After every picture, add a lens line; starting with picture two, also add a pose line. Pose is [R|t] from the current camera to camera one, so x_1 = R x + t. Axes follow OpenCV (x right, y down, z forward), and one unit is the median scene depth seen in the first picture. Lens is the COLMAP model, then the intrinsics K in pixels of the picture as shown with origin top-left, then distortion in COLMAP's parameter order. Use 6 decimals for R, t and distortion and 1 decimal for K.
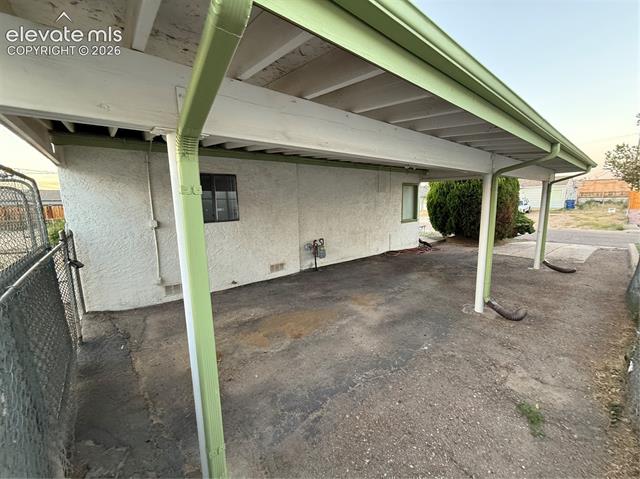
lens RADIAL K [[257.7, 0, 320.9], [0, 257.7, 237.2], [0, 0, 1]] dist [-0.000585, 0.000526]
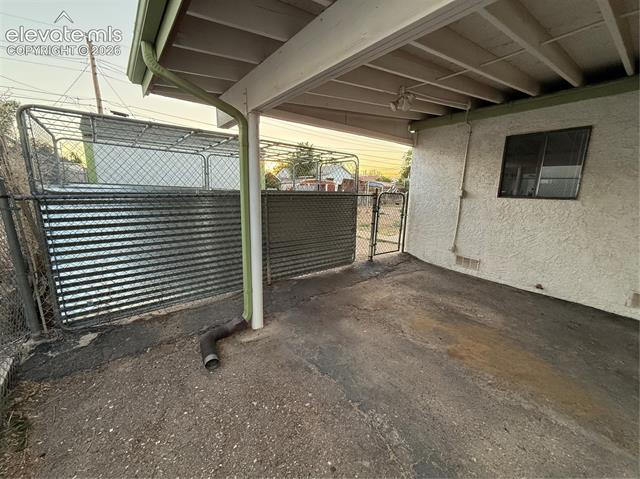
lens RADIAL K [[257.7, 0, 320.9], [0, 257.7, 238.2], [0, 0, 1]] dist [-0.000585, 0.000526]
pose [[-0.023841, 0.213136, -0.976732, 0.471429], [-0.165958, 0.962609, 0.214105, -0.005861], [0.985845, 0.167201, 0.012422, 0.523793]]
